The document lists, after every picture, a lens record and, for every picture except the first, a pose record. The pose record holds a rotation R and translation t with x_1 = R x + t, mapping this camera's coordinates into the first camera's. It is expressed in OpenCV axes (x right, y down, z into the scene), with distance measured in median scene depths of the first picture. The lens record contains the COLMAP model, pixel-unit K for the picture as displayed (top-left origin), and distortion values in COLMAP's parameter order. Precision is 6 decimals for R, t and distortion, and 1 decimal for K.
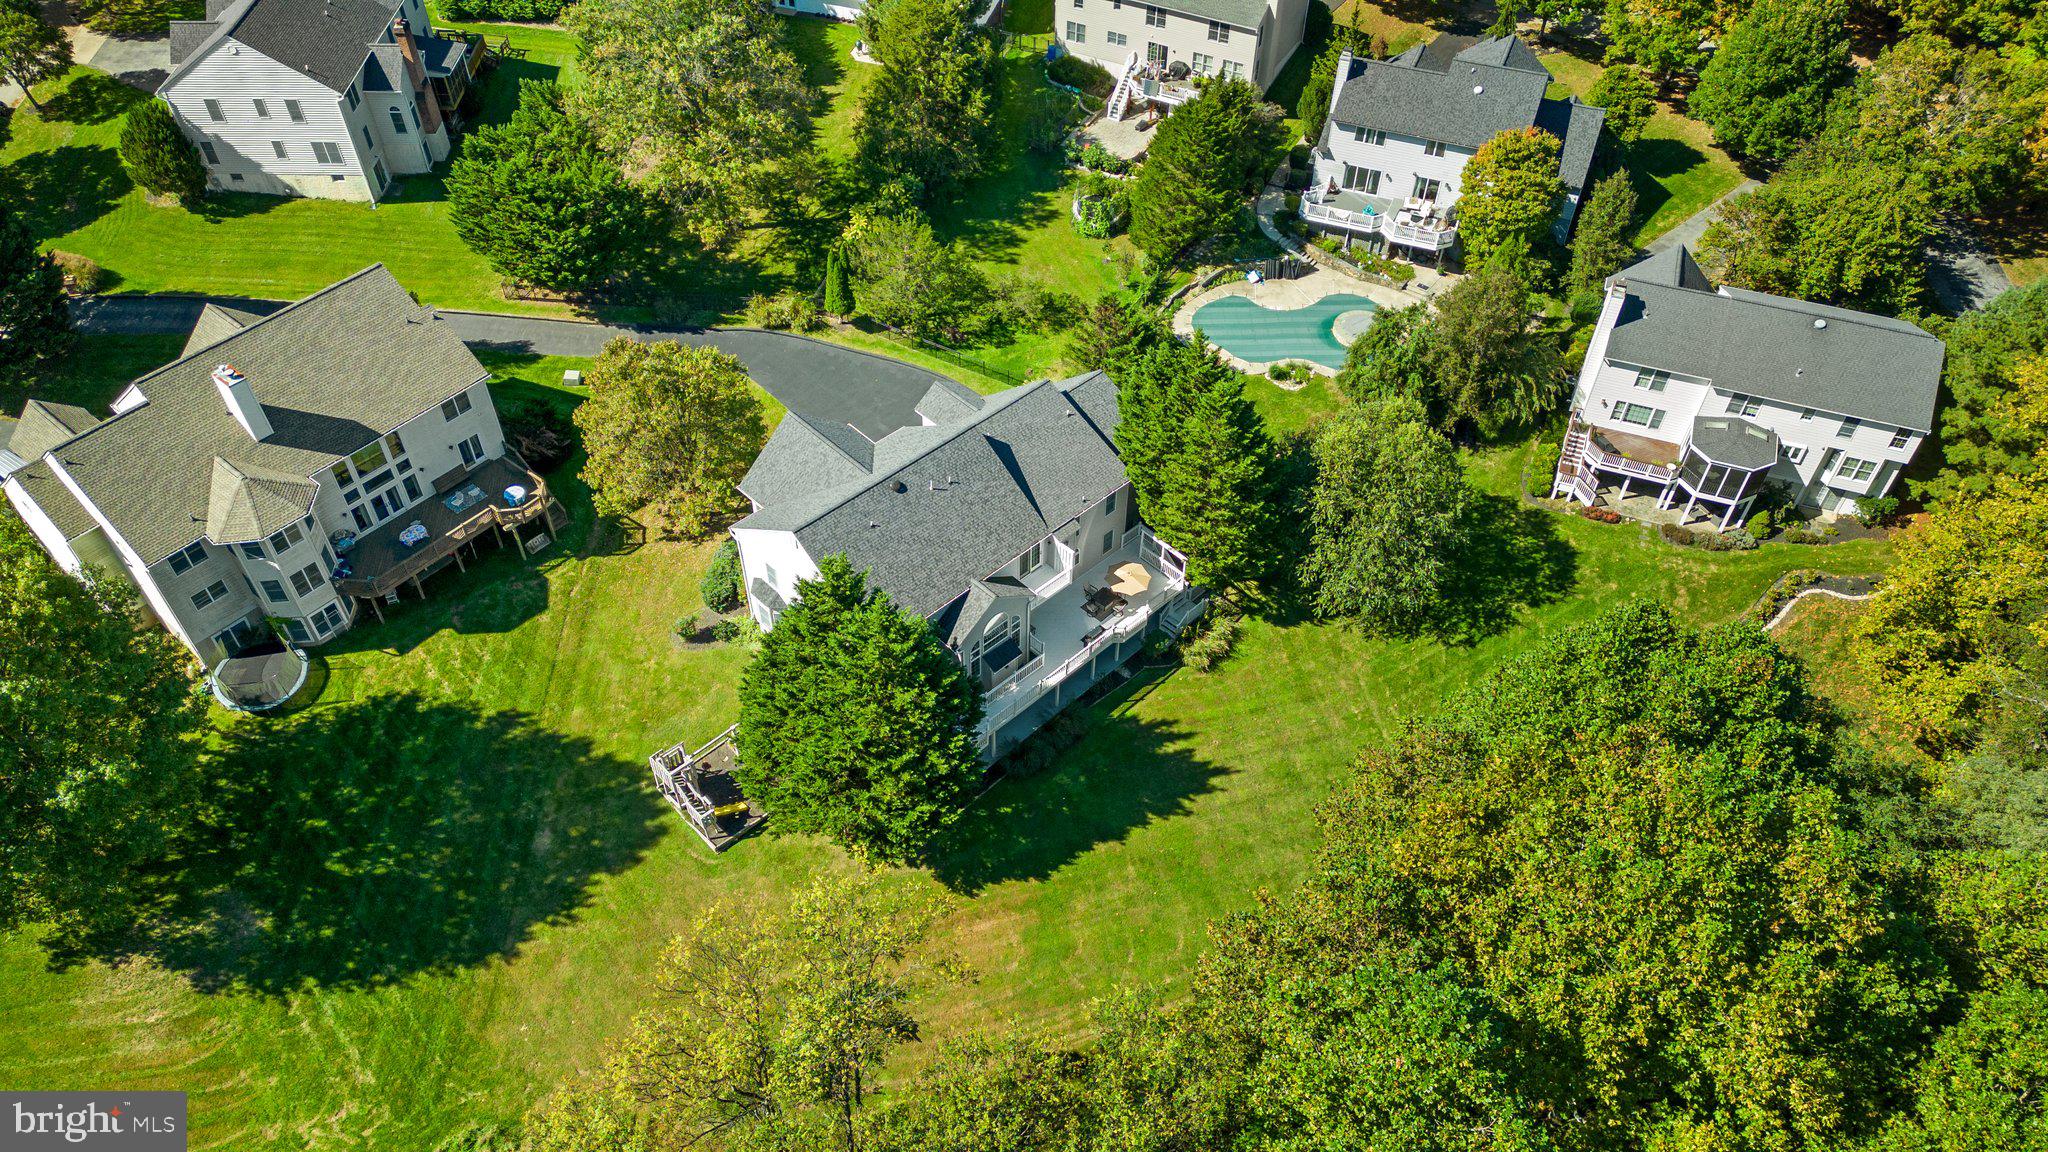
lens RADIAL K [[1420.3, 0, 1015.4], [0, 1420.3, 574.7], [0, 0, 1]] dist [0.070702, -0.070688]
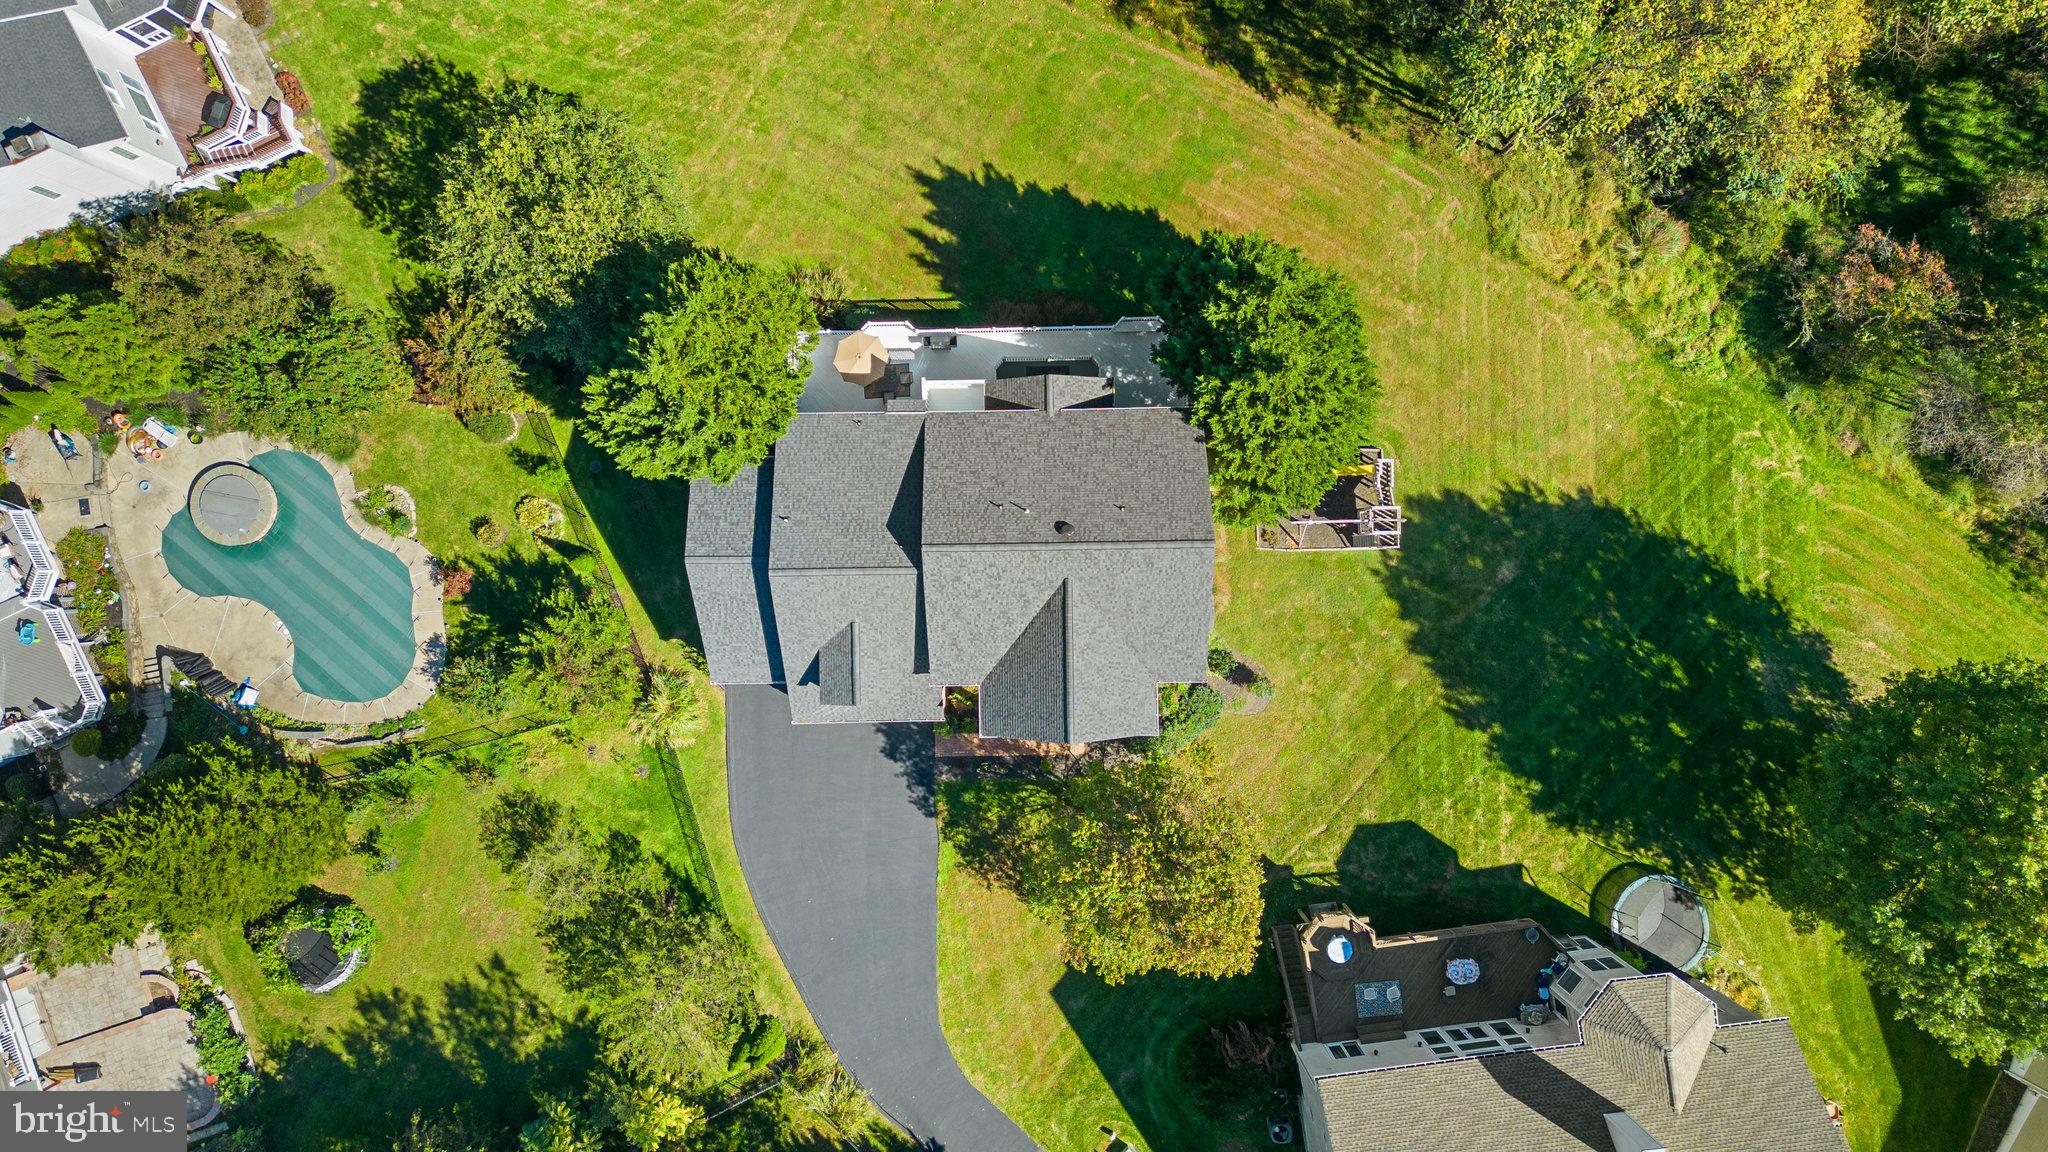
lens RADIAL K [[1420.3, 0, 1013.1], [0, 1420.3, 580.6], [0, 0, 1]] dist [0.070702, -0.070688]
pose [[-0.735145, -0.677861, -0.008155, -0.067770], [0.489890, -0.539527, 0.684776, -0.590002], [-0.468583, 0.499415, 0.728708, 0.398685]]
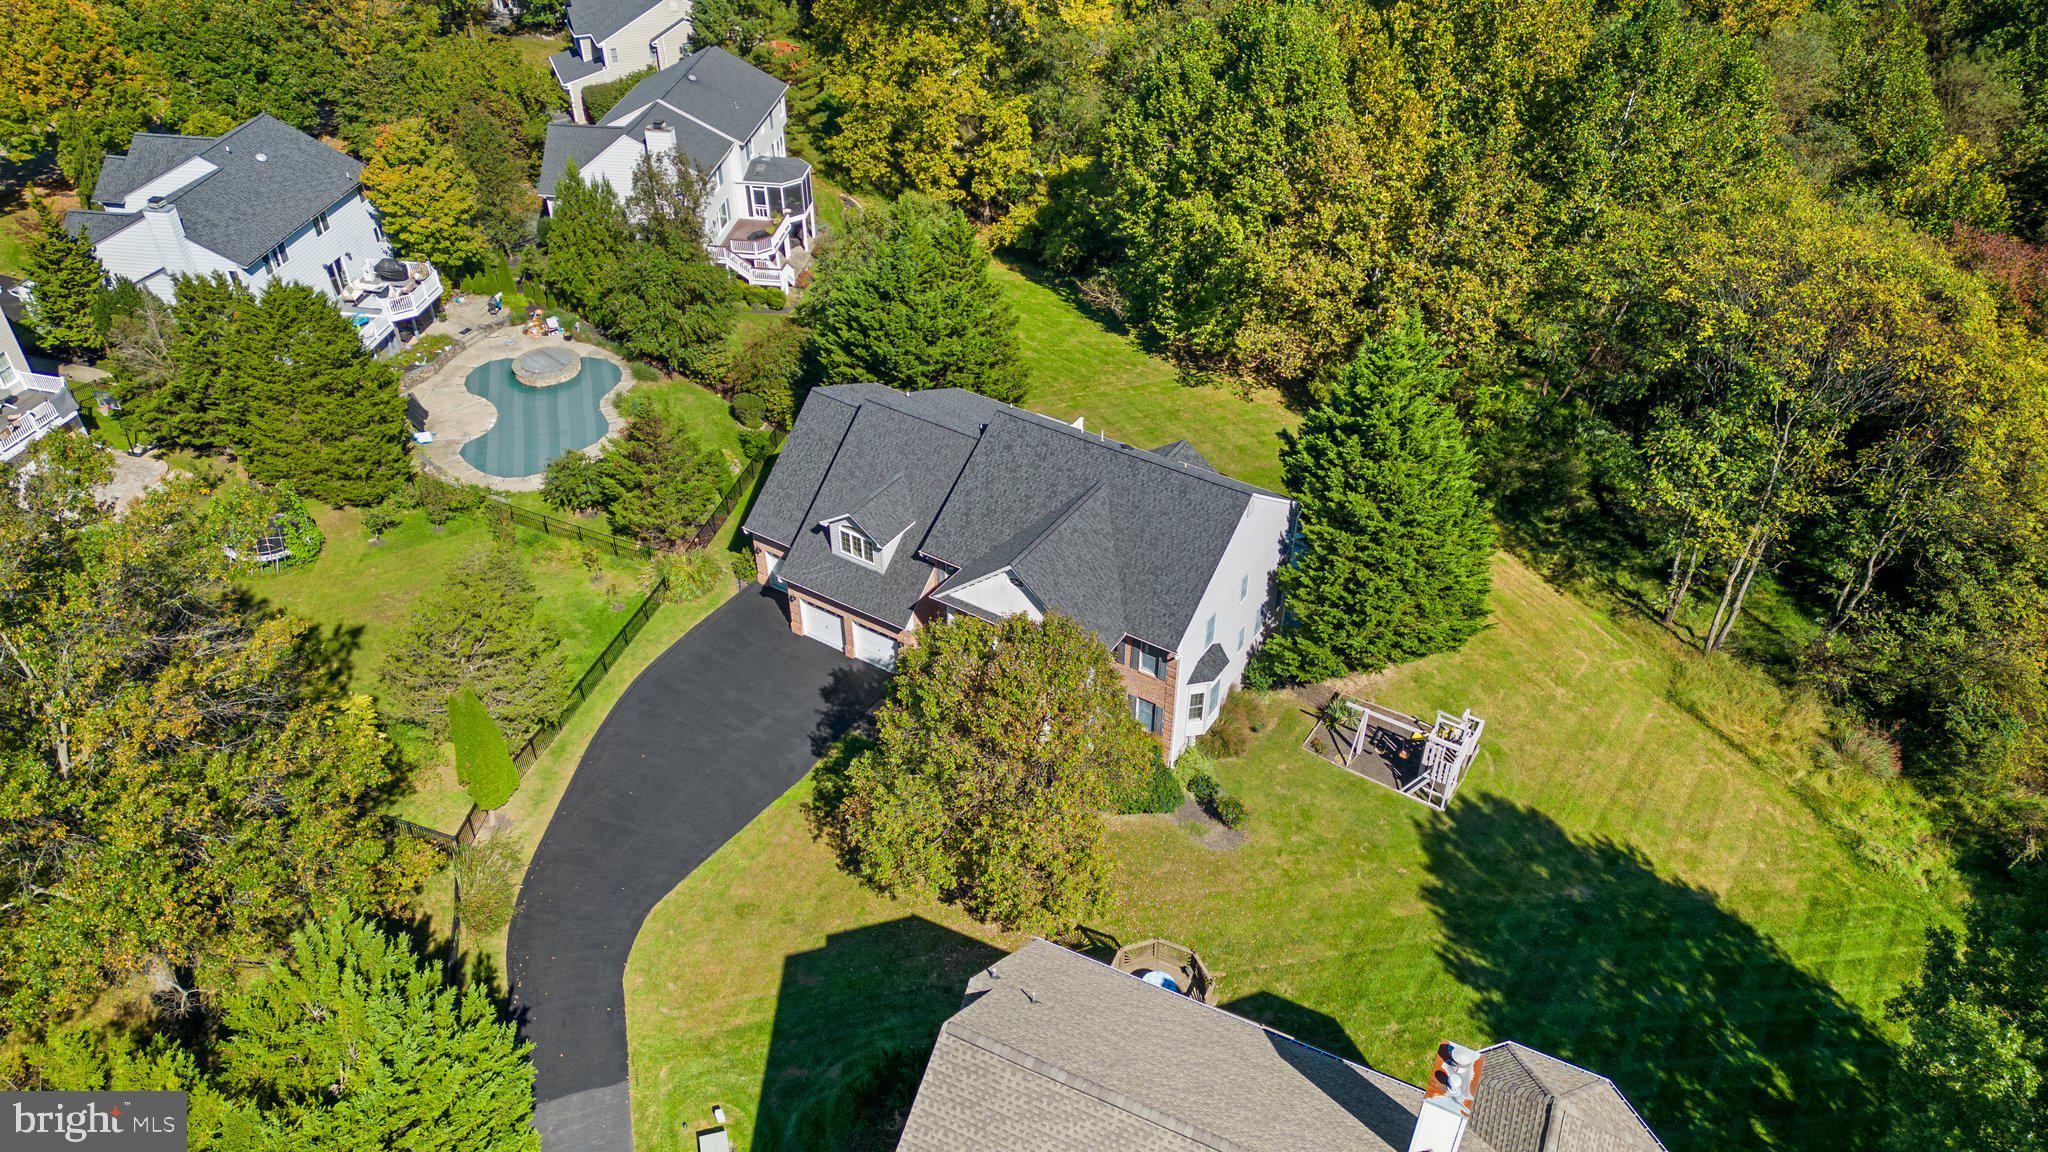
lens RADIAL K [[1420.3, 0, 1023.8], [0, 1420.3, 572.6], [0, 0, 1]] dist [0.070702, -0.070688]
pose [[-0.236820, -0.594891, 0.768128, -0.675681], [0.696436, 0.447314, 0.561148, -0.483300], [-0.677416, 0.667844, 0.308370, 0.759755]]
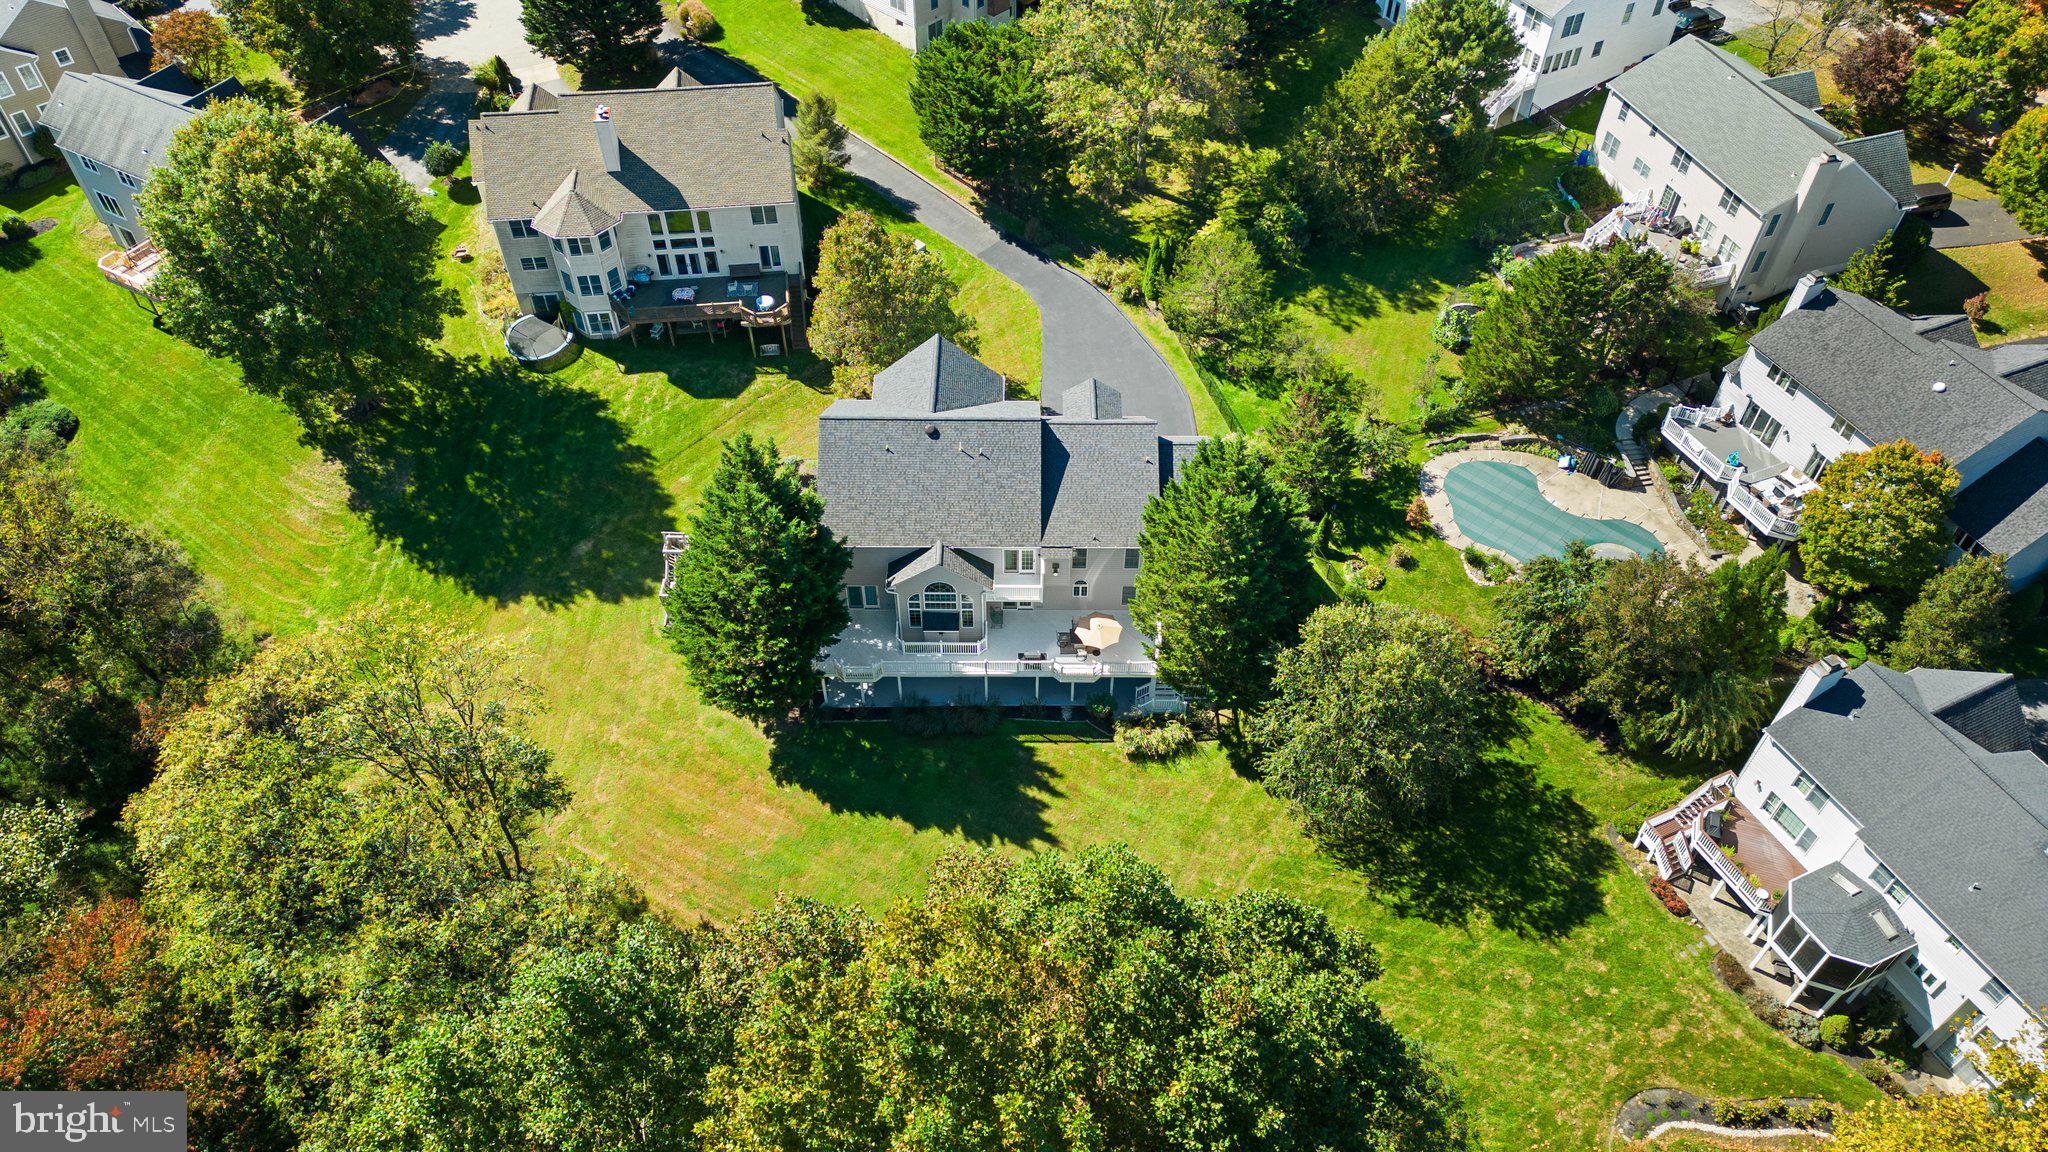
lens RADIAL K [[1420.3, 0, 1017.1], [0, 1420.3, 574.3], [0, 0, 1]] dist [0.070702, -0.070688]
pose [[0.720125, 0.507111, -0.473559, 0.476634], [-0.495914, 0.853527, 0.159879, -0.157207], [0.485272, 0.119712, 0.866129, 0.108171]]
